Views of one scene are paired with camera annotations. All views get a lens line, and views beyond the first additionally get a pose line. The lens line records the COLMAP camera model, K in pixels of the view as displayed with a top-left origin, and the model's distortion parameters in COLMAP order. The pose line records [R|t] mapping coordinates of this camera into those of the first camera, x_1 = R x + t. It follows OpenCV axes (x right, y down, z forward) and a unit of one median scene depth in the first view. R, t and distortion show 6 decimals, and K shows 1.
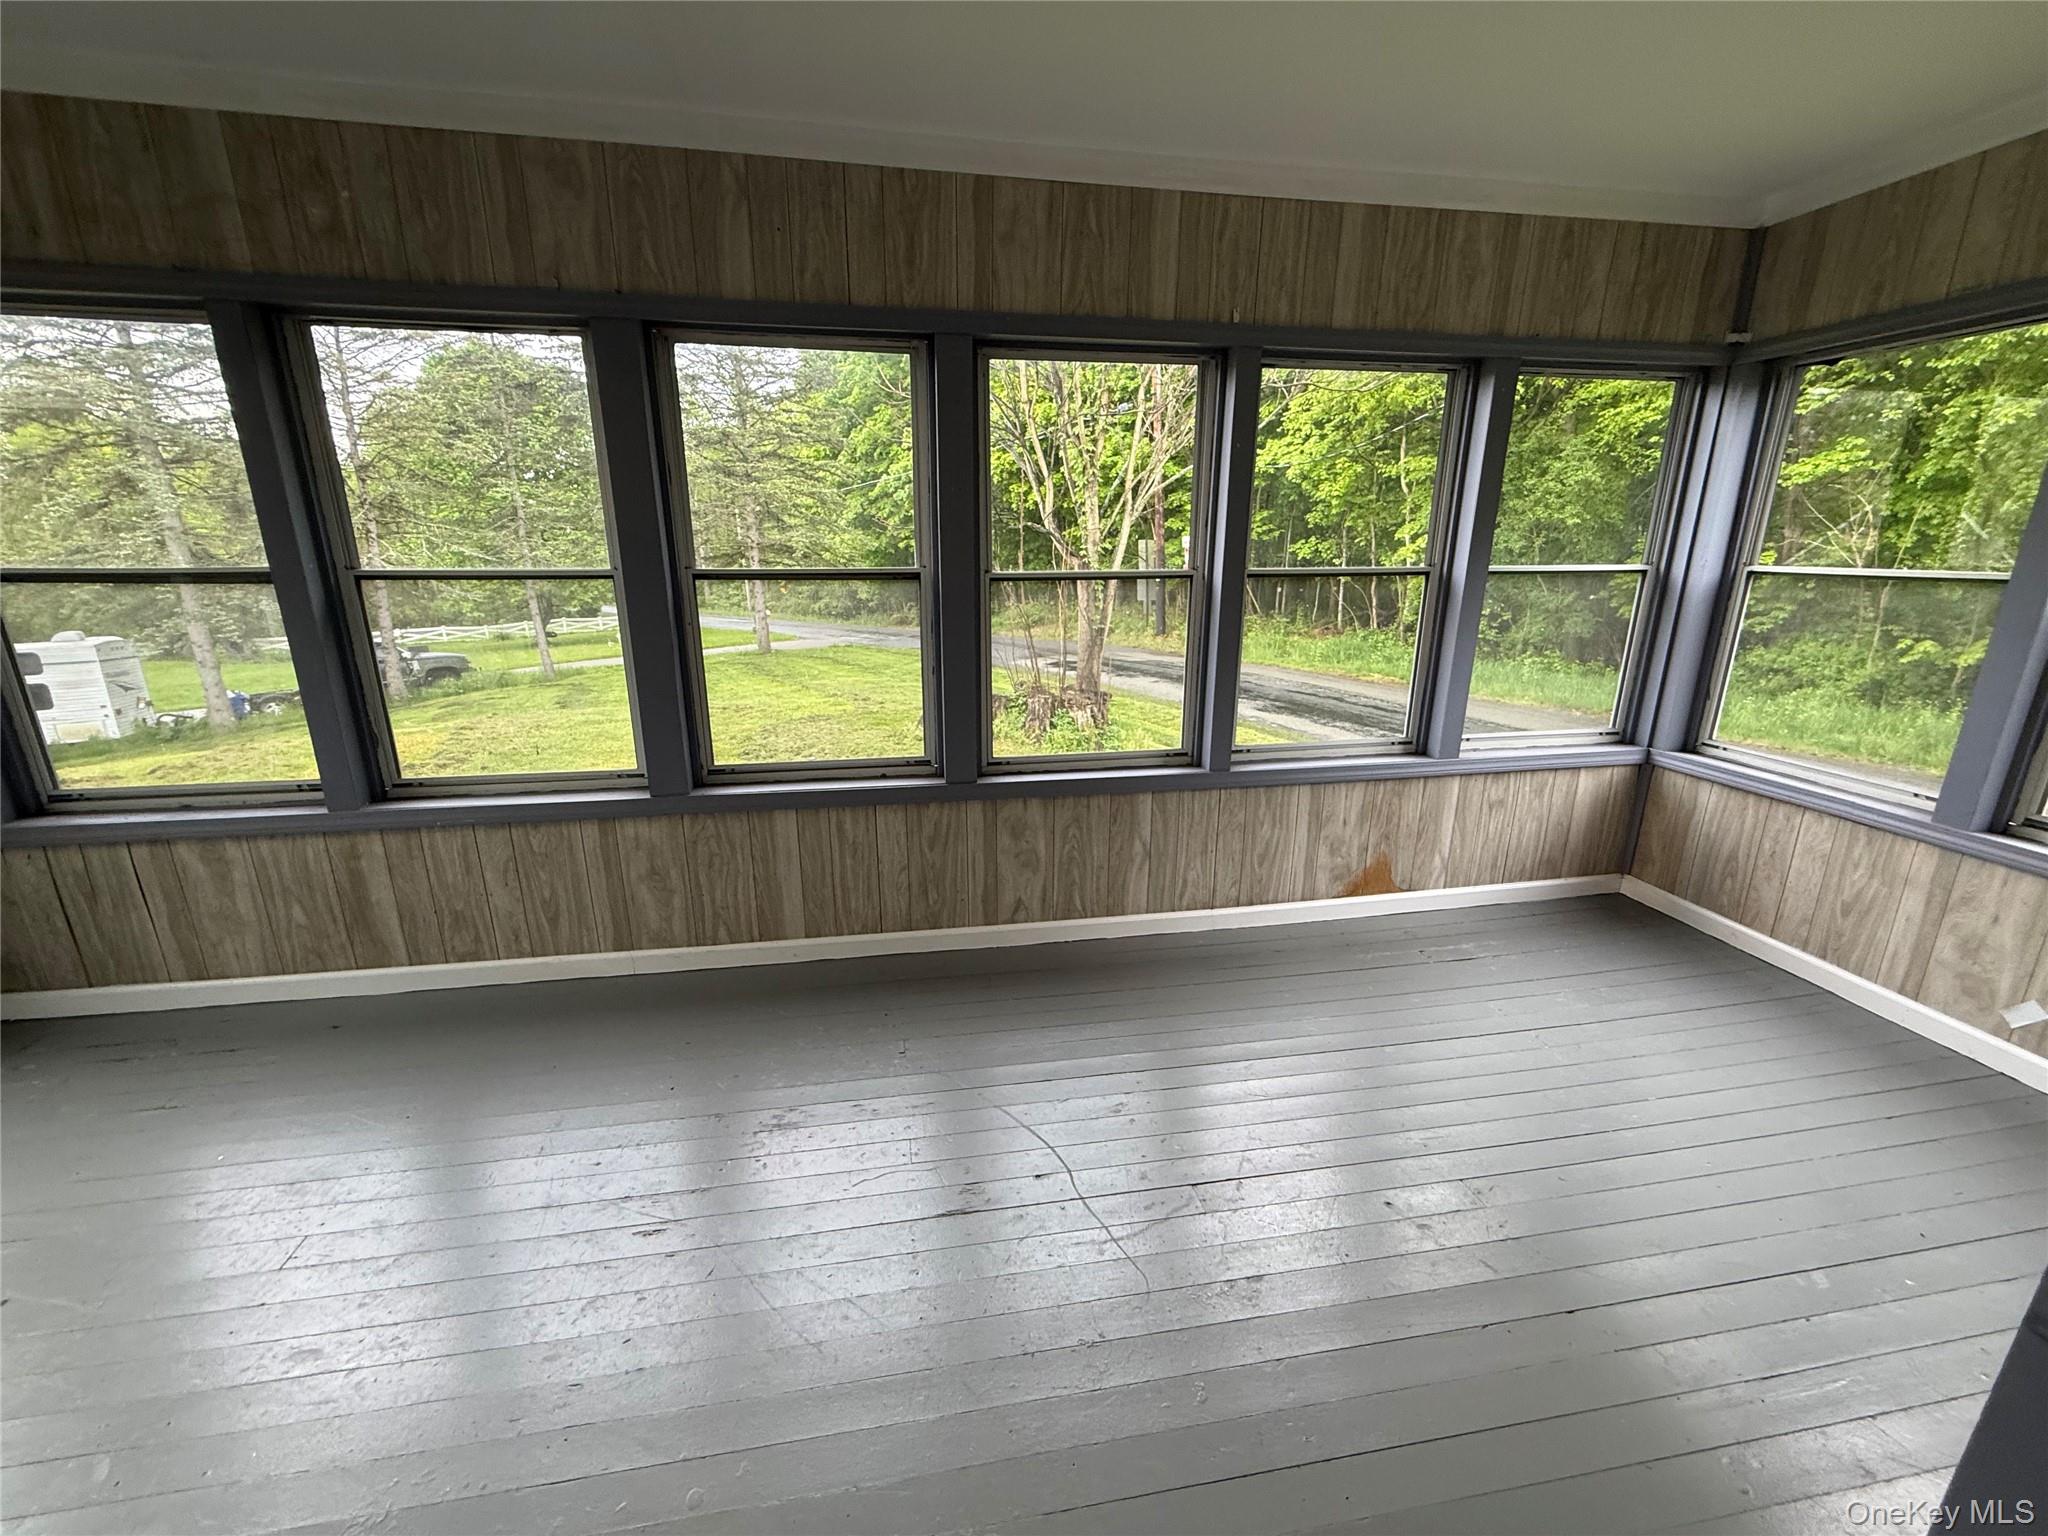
lens RADIAL K [[815.3, 0, 1018.8], [0, 815.3, 764.7], [0, 0, 1]] dist [0.000842, 0.000270]
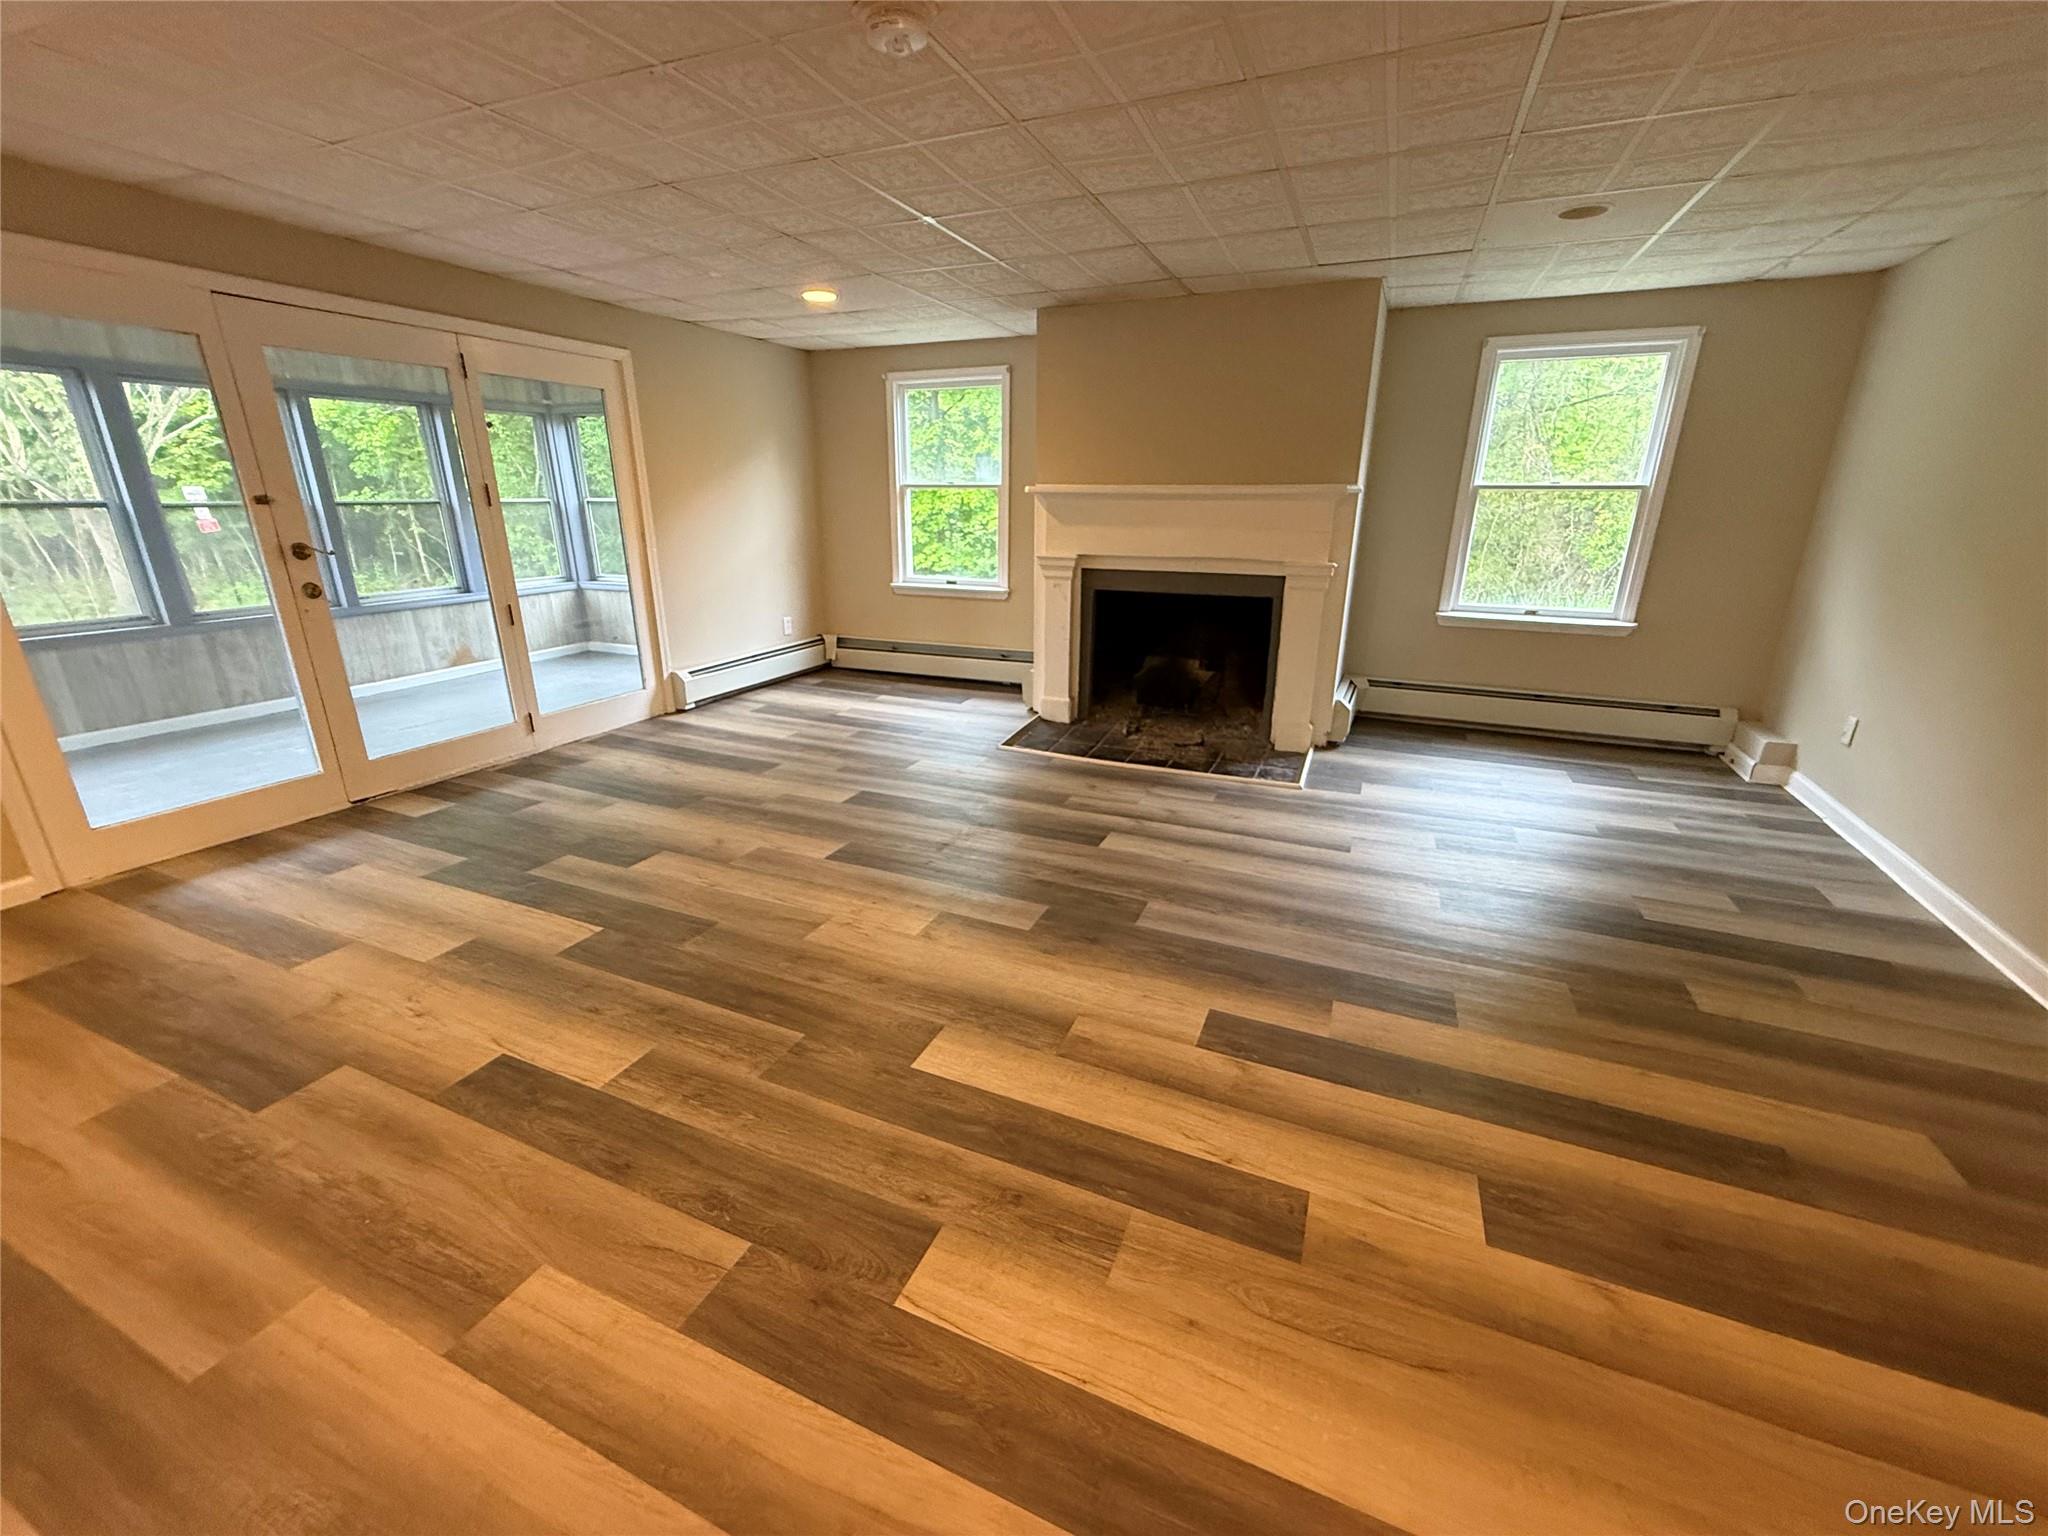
lens RADIAL K [[815.3, 0, 1016.5], [0, 815.3, 762.6], [0, 0, 1]] dist [0.000842, 0.000270]
pose [[0.554965, -0.259664, 0.790309, -0.480691], [0.219696, 0.962054, 0.161819, 0.373567], [-0.802339, 0.083824, 0.590953, -1.302844]]
